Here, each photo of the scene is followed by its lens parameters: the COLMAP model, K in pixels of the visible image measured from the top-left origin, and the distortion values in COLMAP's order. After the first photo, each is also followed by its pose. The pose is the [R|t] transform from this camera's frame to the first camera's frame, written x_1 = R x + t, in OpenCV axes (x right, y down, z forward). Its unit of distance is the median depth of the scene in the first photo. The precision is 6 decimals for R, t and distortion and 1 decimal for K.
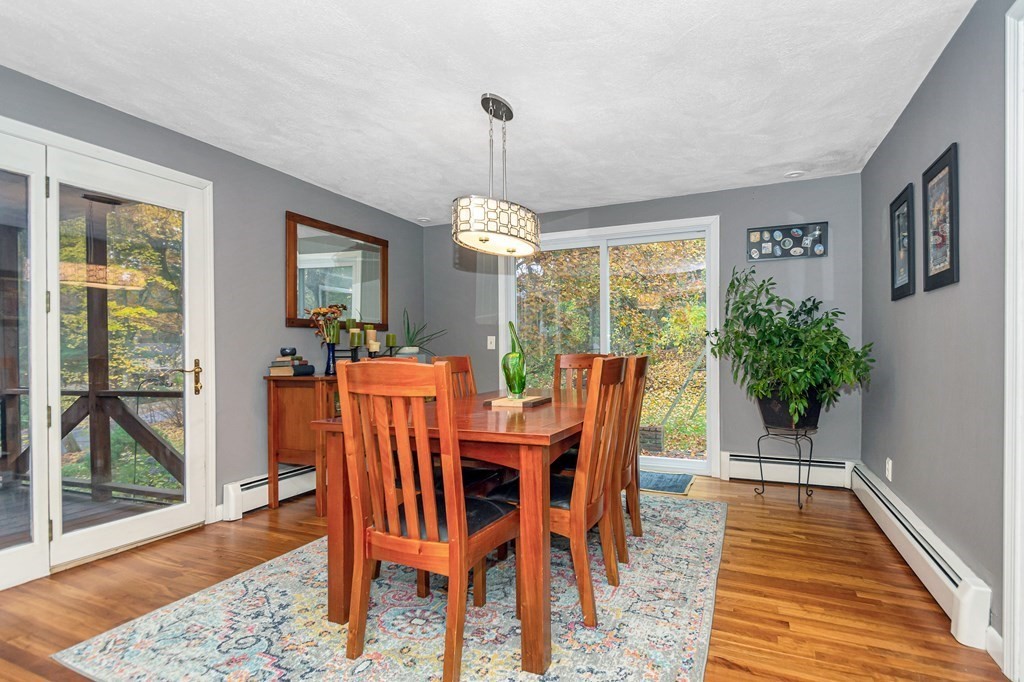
lens RADIAL K [[532.6, 0, 511.9], [0, 532.6, 352.8], [0, 0, 1]] dist [0.001452, 0.000297]
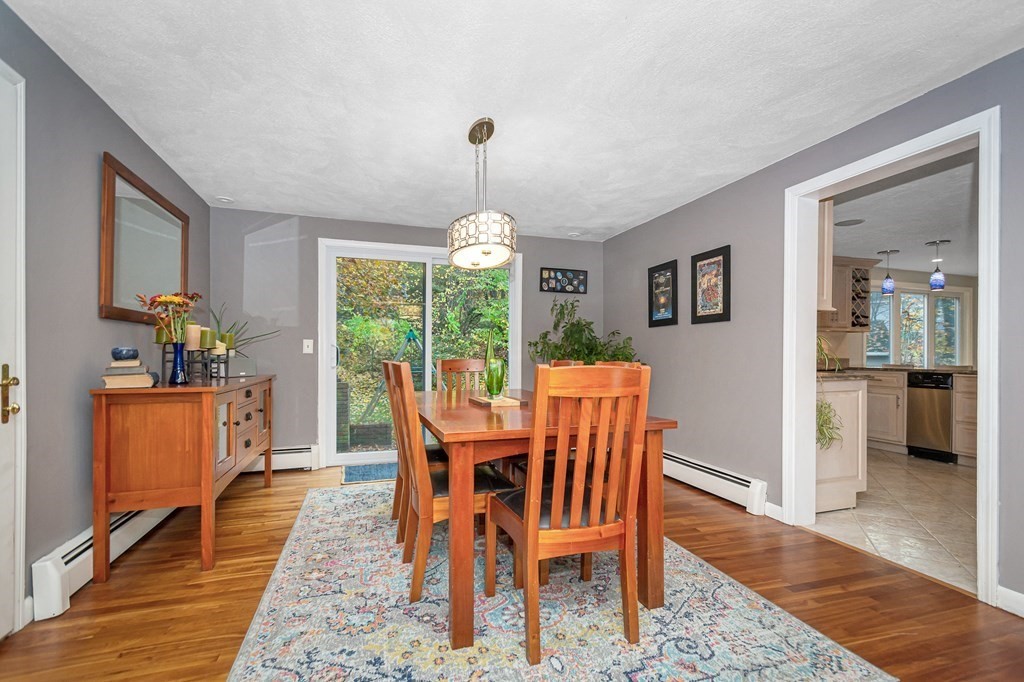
lens RADIAL K [[460.4, 0, 530.8], [0, 460.4, 357.0], [0, 0, 1]] dist [0.000112, -0.000333]
pose [[0.730482, 0.008140, 0.682884, -0.453934], [-0.007217, 0.999965, -0.004199, 0.001440], [-0.682894, -0.001861, 0.730515, 0.190525]]
